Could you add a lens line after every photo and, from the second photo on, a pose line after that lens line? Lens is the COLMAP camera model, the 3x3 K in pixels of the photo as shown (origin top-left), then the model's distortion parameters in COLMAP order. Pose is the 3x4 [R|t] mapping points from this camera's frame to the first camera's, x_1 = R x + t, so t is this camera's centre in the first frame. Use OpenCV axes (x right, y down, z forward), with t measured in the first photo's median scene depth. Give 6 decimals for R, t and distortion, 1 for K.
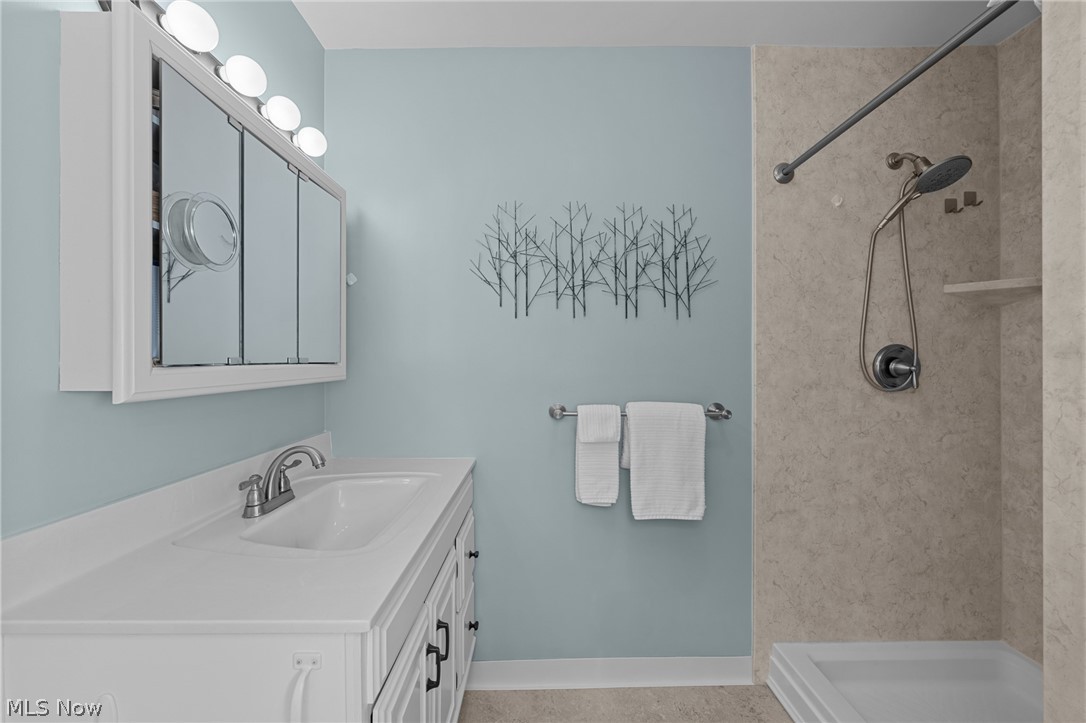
lens RADIAL K [[402.9, 0, 546.8], [0, 402.9, 361.2], [0, 0, 1]] dist [0.001386, 0.000141]
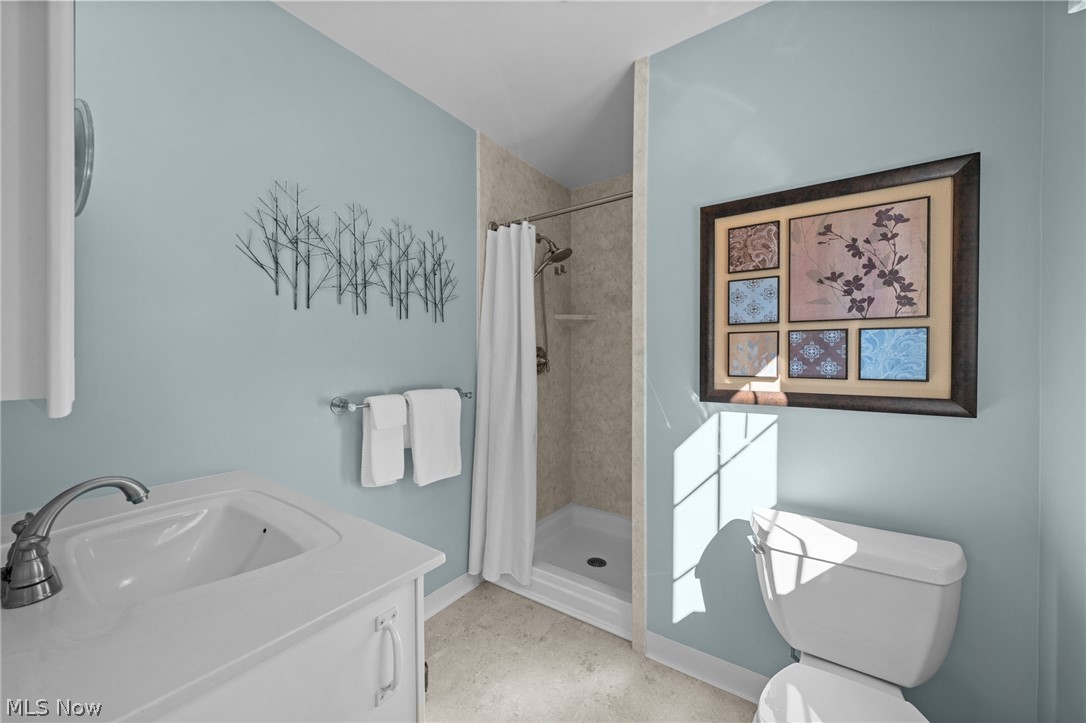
lens RADIAL K [[402.9, 0, 546.8], [0, 402.9, 361.2], [0, 0, 1]] dist [0.001386, 0.000141]
pose [[0.578963, -0.006637, 0.815327, -0.498305], [-0.000365, 0.999965, 0.008400, 0.004228], [-0.815354, -0.005161, 0.578940, -0.008311]]
